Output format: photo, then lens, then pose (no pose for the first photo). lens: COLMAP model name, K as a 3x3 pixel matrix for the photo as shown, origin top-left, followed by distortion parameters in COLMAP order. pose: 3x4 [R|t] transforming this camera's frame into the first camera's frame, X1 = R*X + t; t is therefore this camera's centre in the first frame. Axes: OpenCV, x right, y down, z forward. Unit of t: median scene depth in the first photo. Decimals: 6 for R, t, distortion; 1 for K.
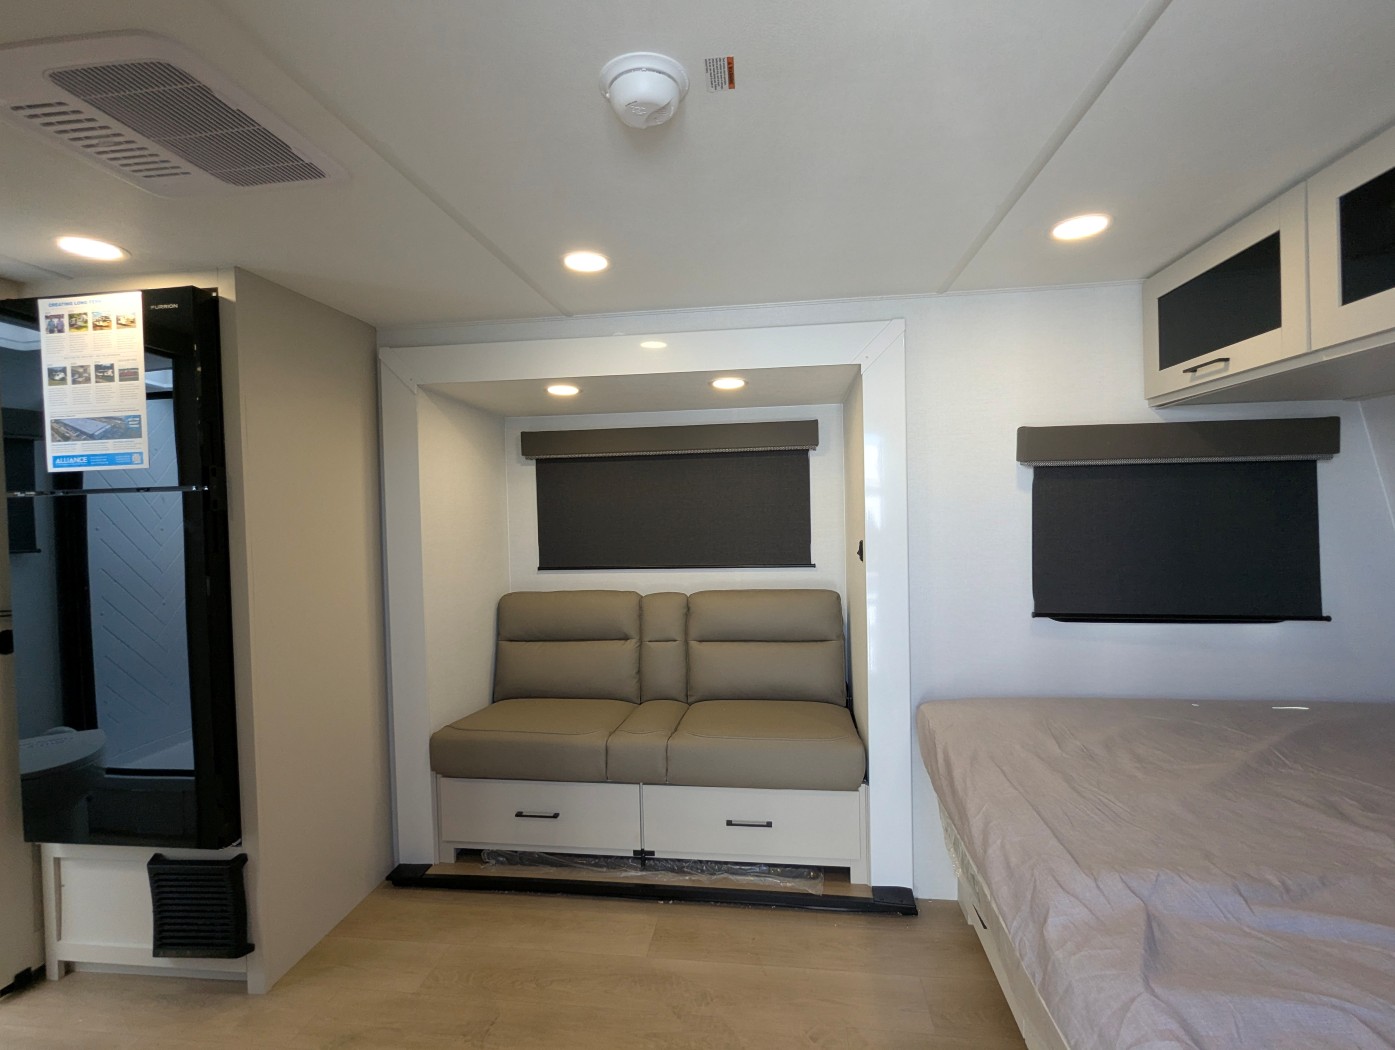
lens RADIAL K [[660.7, 0, 702.4], [0, 660.7, 521.3], [0, 0, 1]] dist [-0.005279, 0.004487]
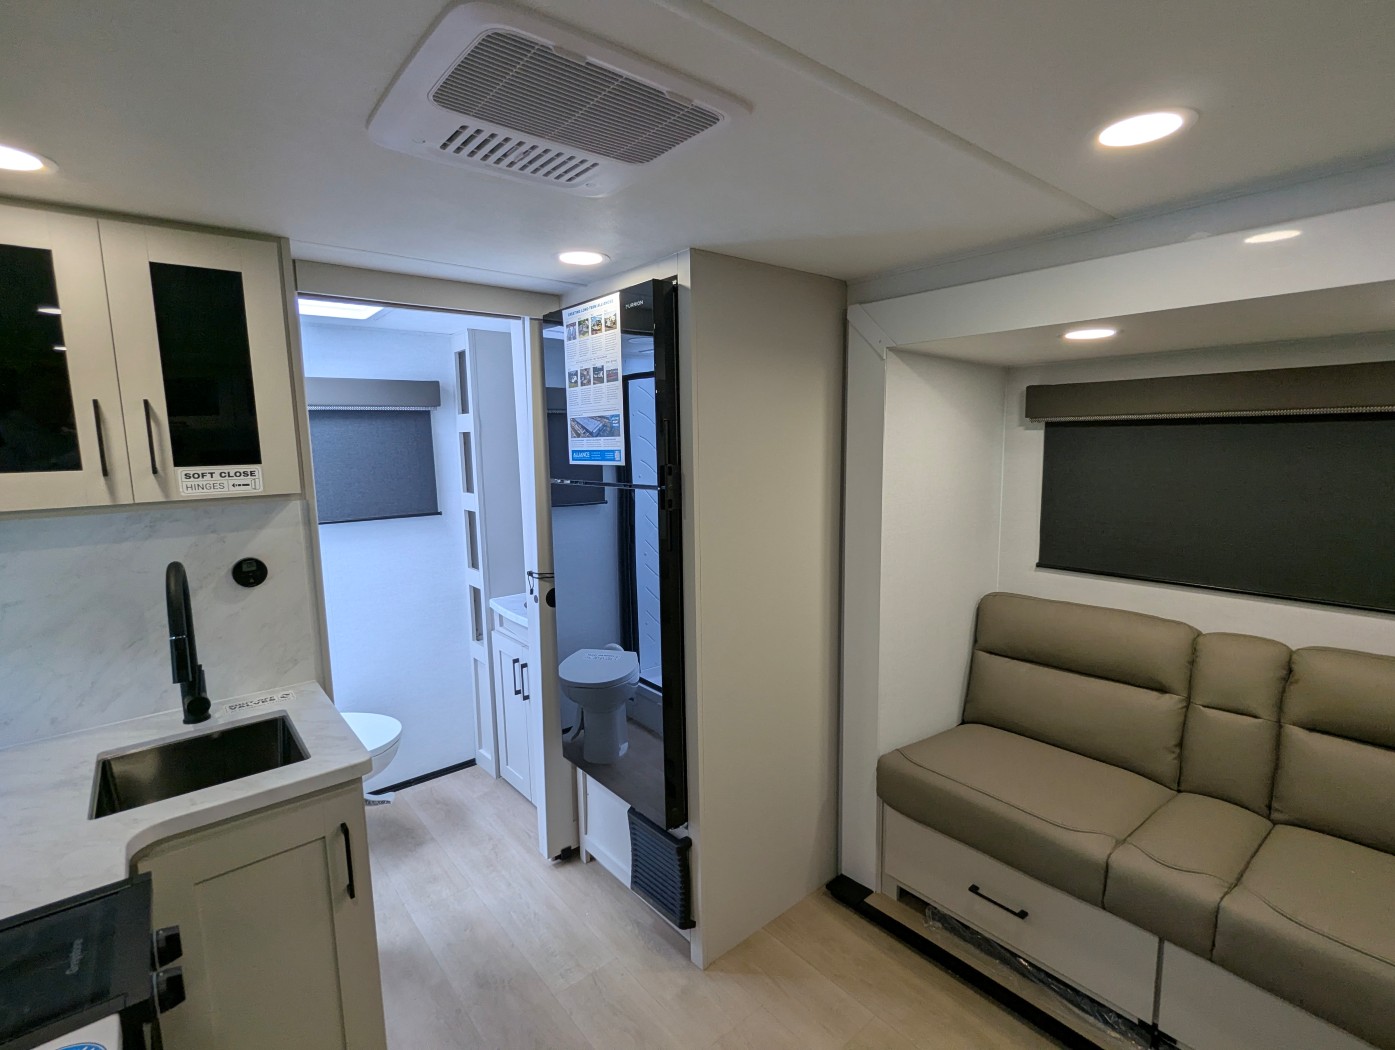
lens RADIAL K [[660.7, 0, 695.7], [0, 660.7, 524.1], [0, 0, 1]] dist [-0.005279, 0.004487]
pose [[0.726999, 0.104286, -0.678673, -0.032863], [-0.016981, 0.990827, 0.134062, -0.121350], [0.686429, -0.085938, 0.722101, 0.289295]]
